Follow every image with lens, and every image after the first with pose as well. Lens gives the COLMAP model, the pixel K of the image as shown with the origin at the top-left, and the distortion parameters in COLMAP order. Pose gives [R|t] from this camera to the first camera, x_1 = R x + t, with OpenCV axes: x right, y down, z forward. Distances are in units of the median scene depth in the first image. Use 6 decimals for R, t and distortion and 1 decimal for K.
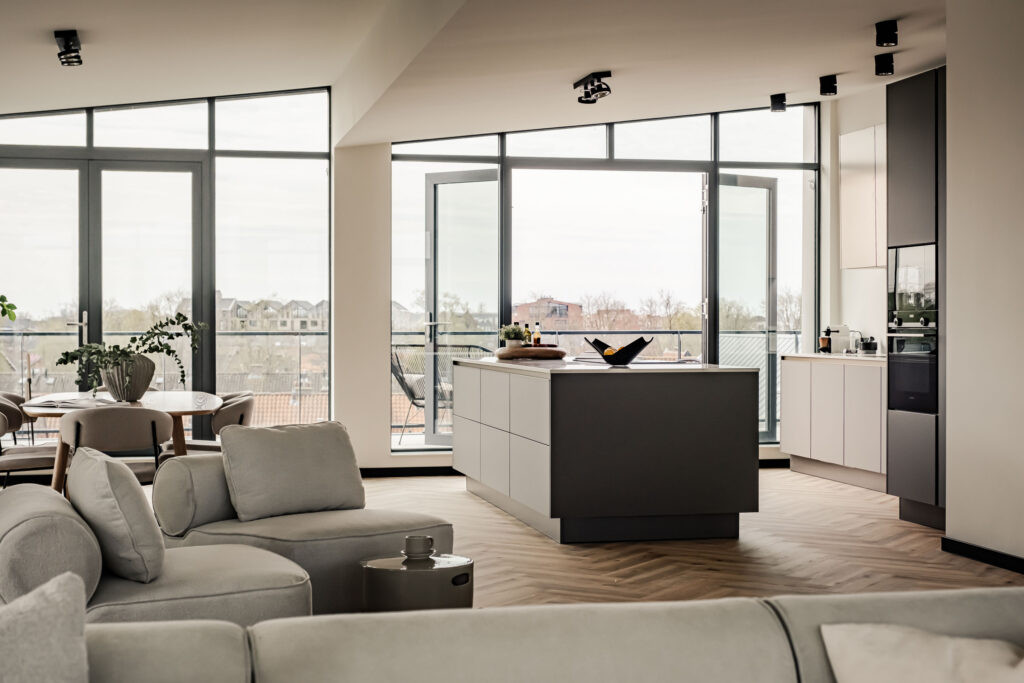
lens RADIAL K [[1558.9, 0, 512.0], [0, 1558.9, 341.5], [0, 0, 1]] dist [0.007386, -0.028265]
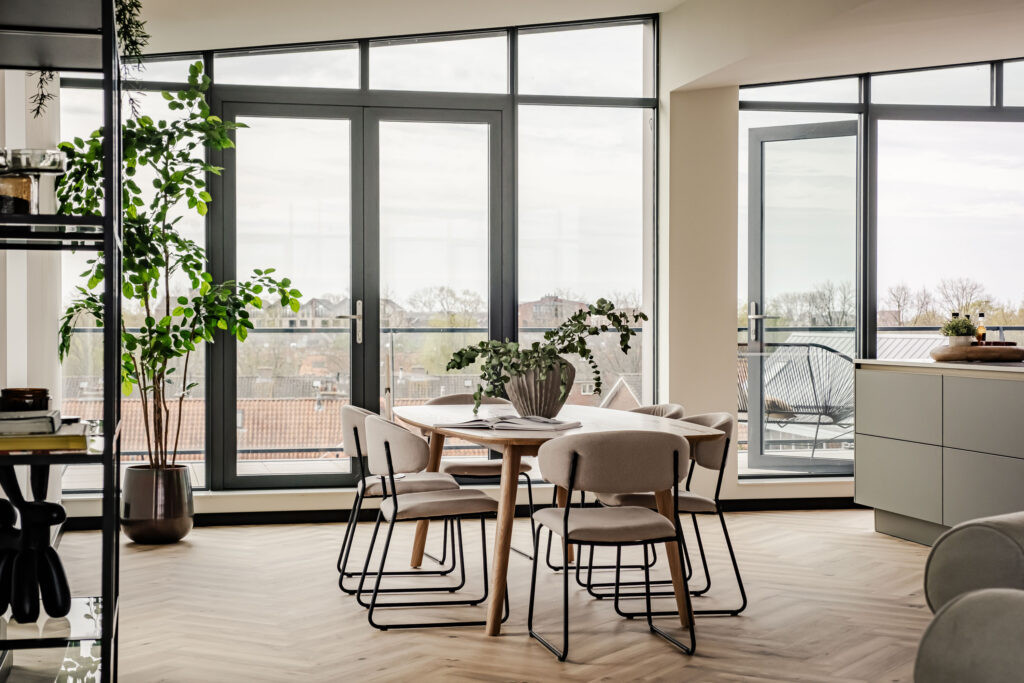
lens RADIAL K [[1638.8, 0, 512.0], [0, 1638.8, 341.5], [0, 0, 1]] dist [0.144350, -0.024857]
pose [[0.999982, -0.000941, 0.005956, -0.195938], [0.000945, 0.999999, -0.000550, 0.001653], [-0.005955, 0.000556, 0.999982, 0.169343]]
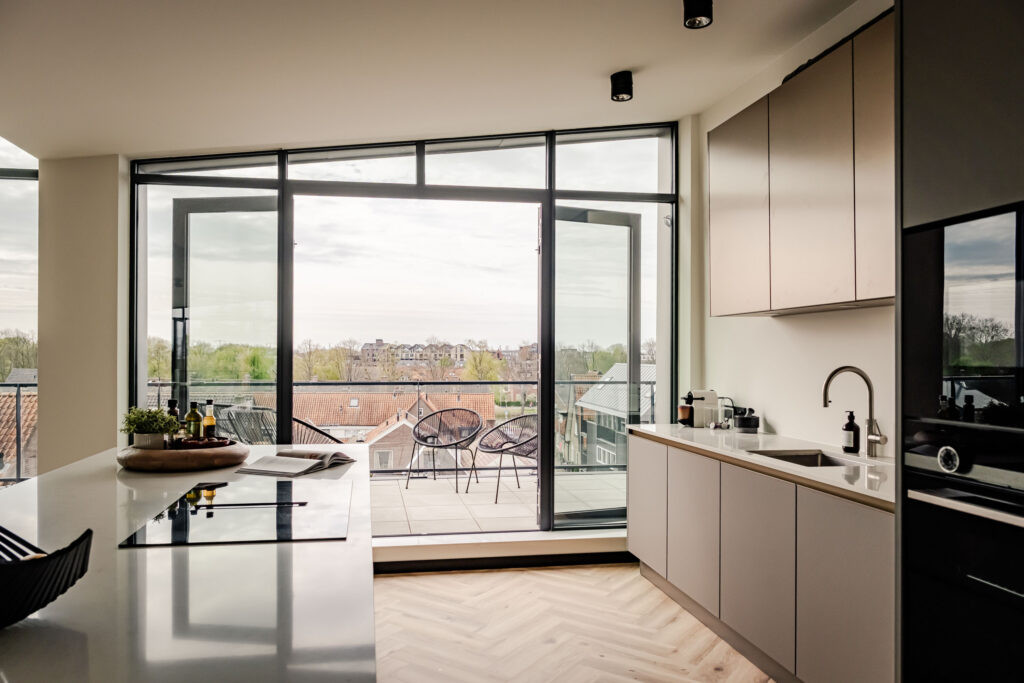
lens RADIAL K [[722.8, 0, 470.0], [0, 722.8, 358.2], [0, 0, 1]] dist [0.001104, -0.000296]
pose [[0.997358, 0.003062, -0.072576, 0.123175], [-0.003573, 0.999970, -0.006911, -0.024140], [0.072553, 0.007152, 0.997339, 0.650597]]
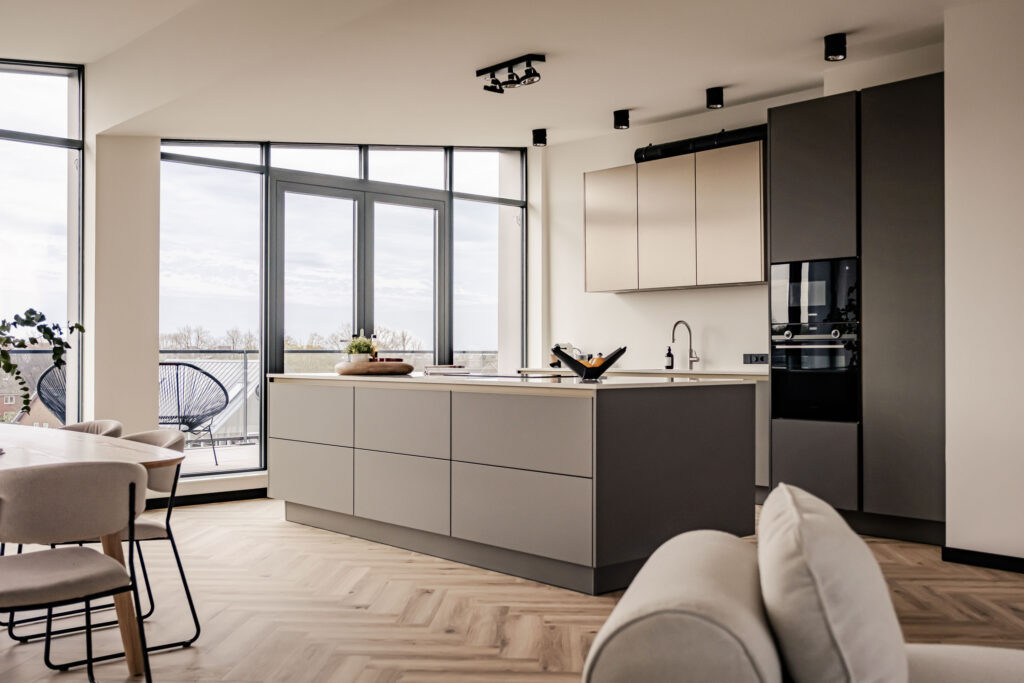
lens RADIAL K [[1023.0, 0, 531.2], [0, 1023.0, 343.5], [0, 0, 1]] dist [-0.051183, 0.177495]
pose [[0.865616, 0.005986, 0.500673, -0.185729], [0.004919, 0.999779, -0.020456, 0.005084], [-0.500685, 0.020170, 0.865395, 0.382698]]
